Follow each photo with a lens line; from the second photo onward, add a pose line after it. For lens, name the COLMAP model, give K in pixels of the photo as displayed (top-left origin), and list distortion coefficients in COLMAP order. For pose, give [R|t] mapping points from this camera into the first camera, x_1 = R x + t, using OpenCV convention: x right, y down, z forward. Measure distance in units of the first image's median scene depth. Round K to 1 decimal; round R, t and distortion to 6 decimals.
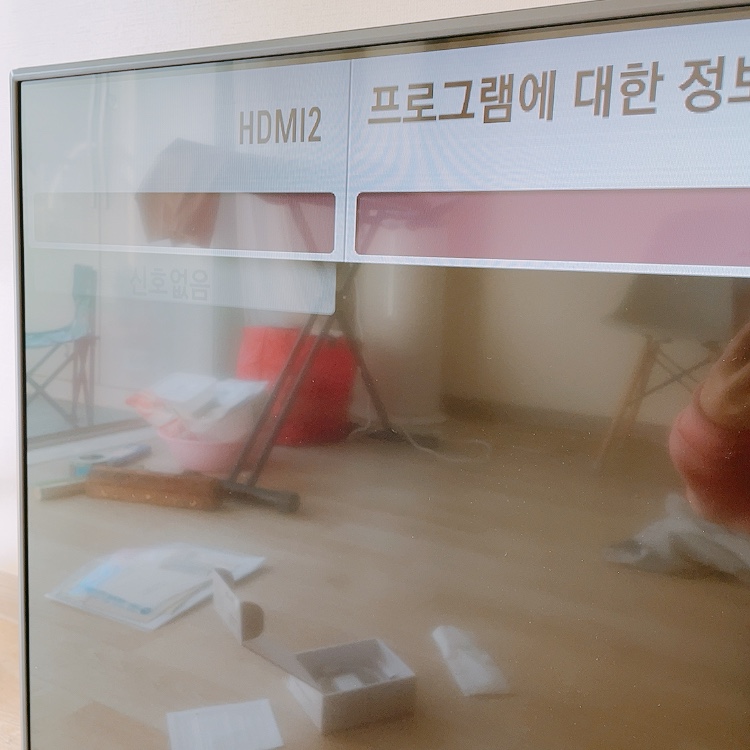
lens RADIAL K [[764.7, 0, 375.0], [0, 764.7, 375.0], [0, 0, 1]] dist [0.058530, -0.099988]
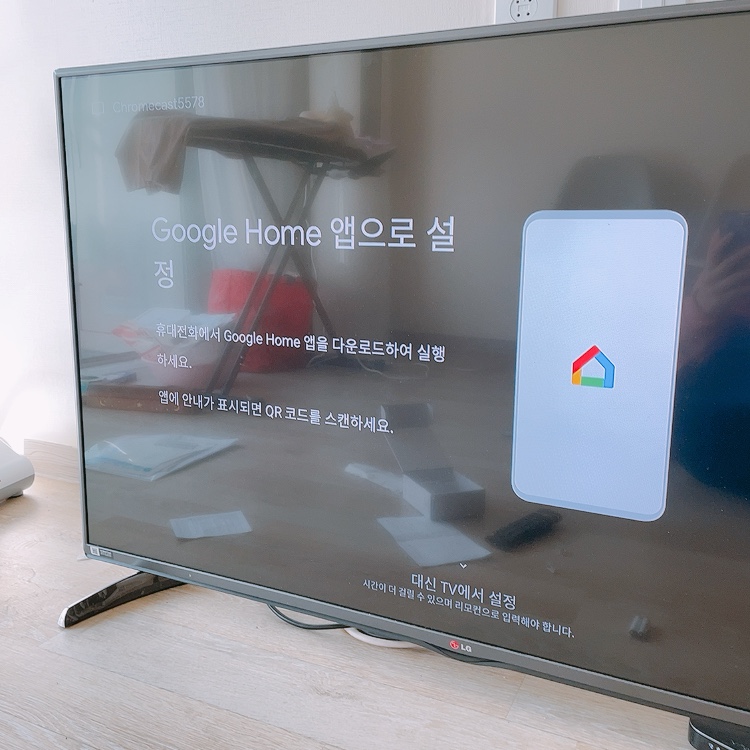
lens RADIAL K [[743.9, 0, 375.0], [0, 743.9, 375.0], [0, 0, 1]] dist [0.090214, -0.116187]
pose [[0.998502, -0.037730, 0.039635, 0.029007], [0.035239, 0.997468, 0.061770, 0.044273], [-0.041866, -0.060280, 0.997303, -0.173440]]
